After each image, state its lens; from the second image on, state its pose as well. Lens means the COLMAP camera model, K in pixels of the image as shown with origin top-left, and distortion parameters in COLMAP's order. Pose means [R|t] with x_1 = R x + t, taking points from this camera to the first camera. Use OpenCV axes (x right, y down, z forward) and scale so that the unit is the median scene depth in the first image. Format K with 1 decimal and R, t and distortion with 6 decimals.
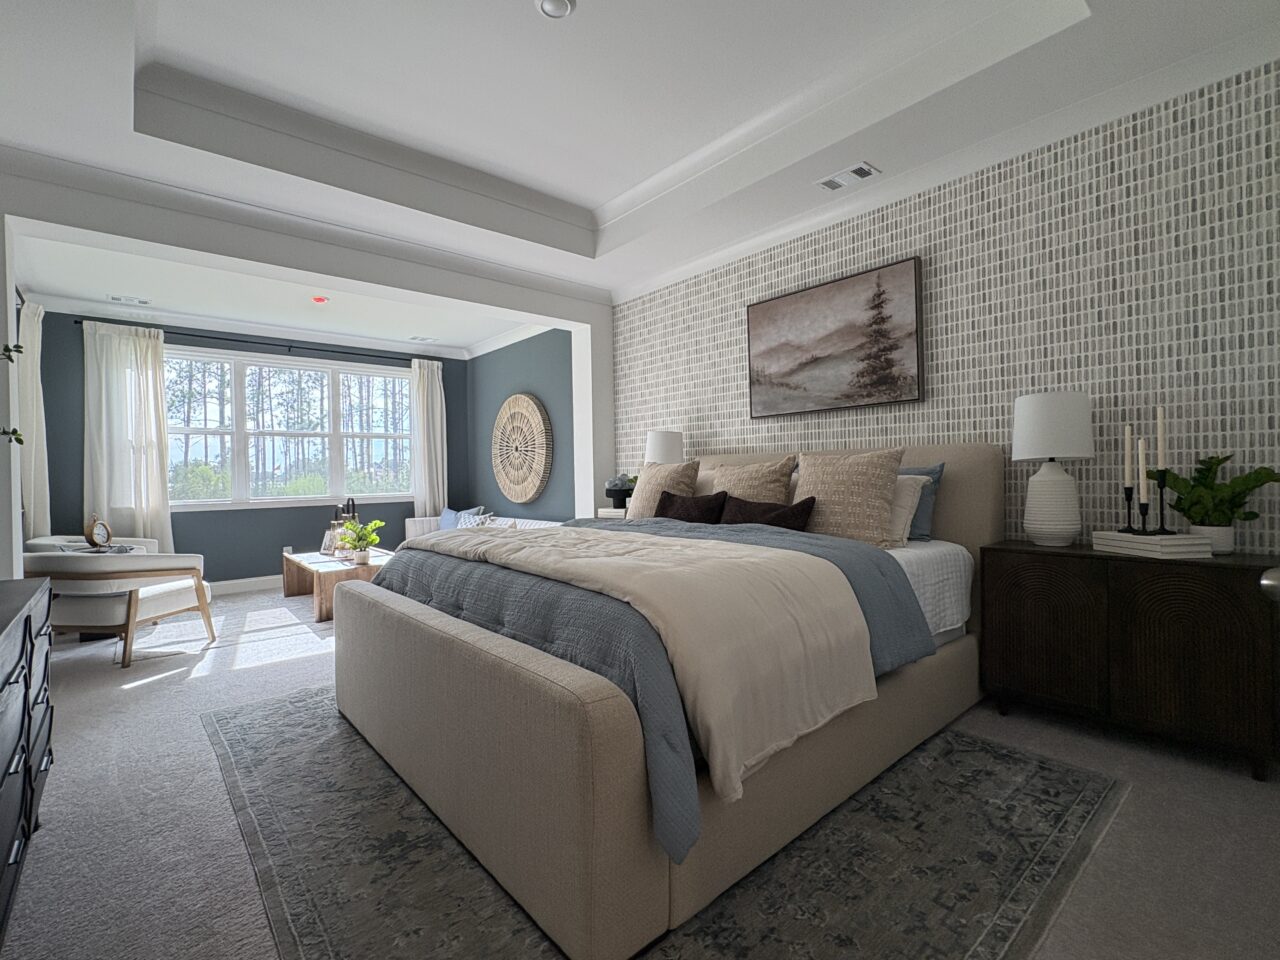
lens RADIAL K [[591.7, 0, 640.0], [0, 591.7, 480.0], [0, 0, 1]] dist [-0.003564, -0.000927]
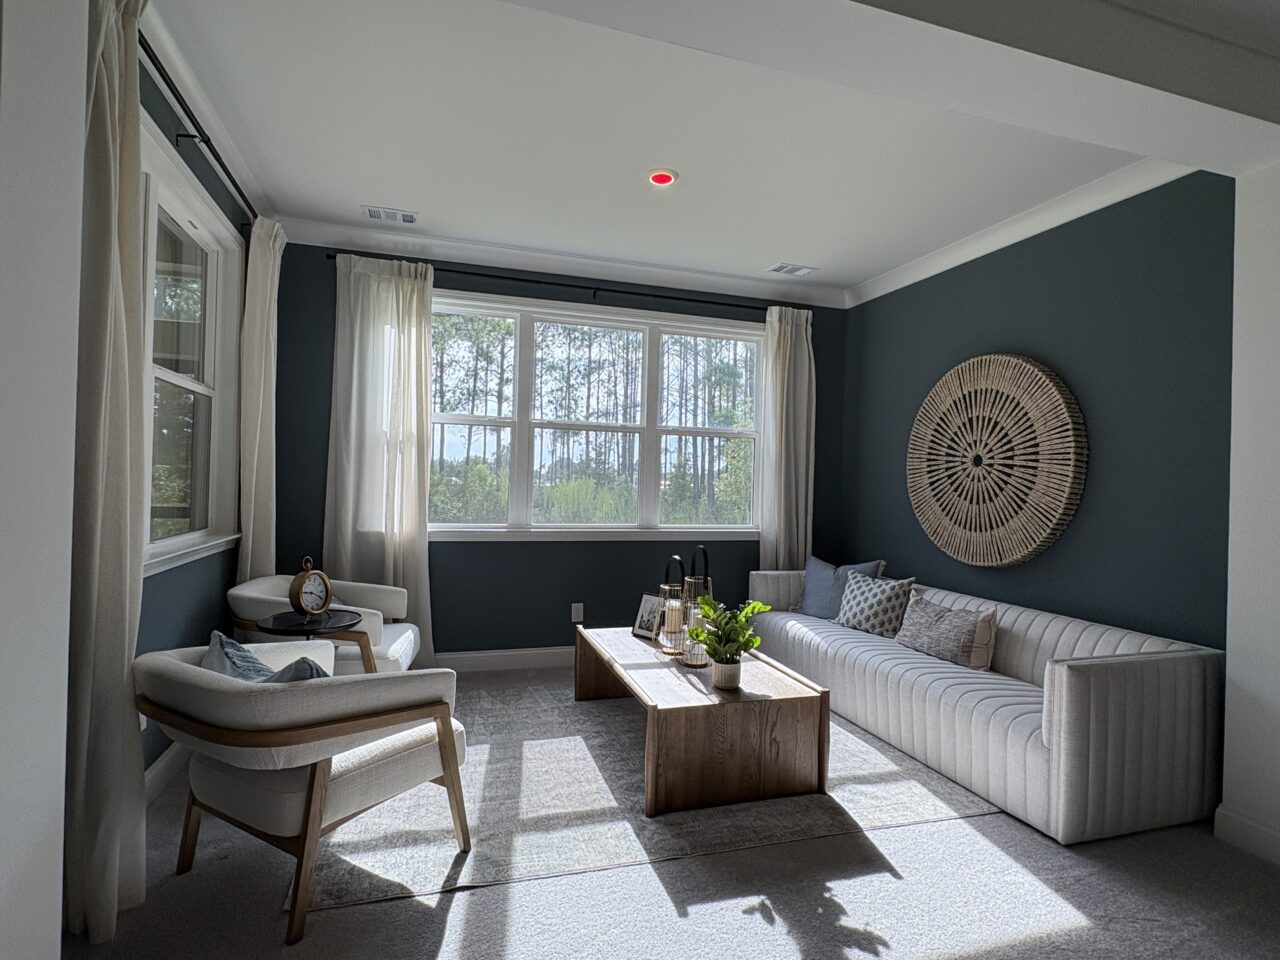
lens RADIAL K [[664.4, 0, 640.0], [0, 664.4, 480.0], [0, 0, 1]] dist [0.002220, 0.000417]
pose [[0.918856, 0.042806, -0.392264, -0.255050], [-0.048051, 0.998839, -0.003558, -0.020110], [0.391656, 0.022118, 0.919846, 0.357504]]
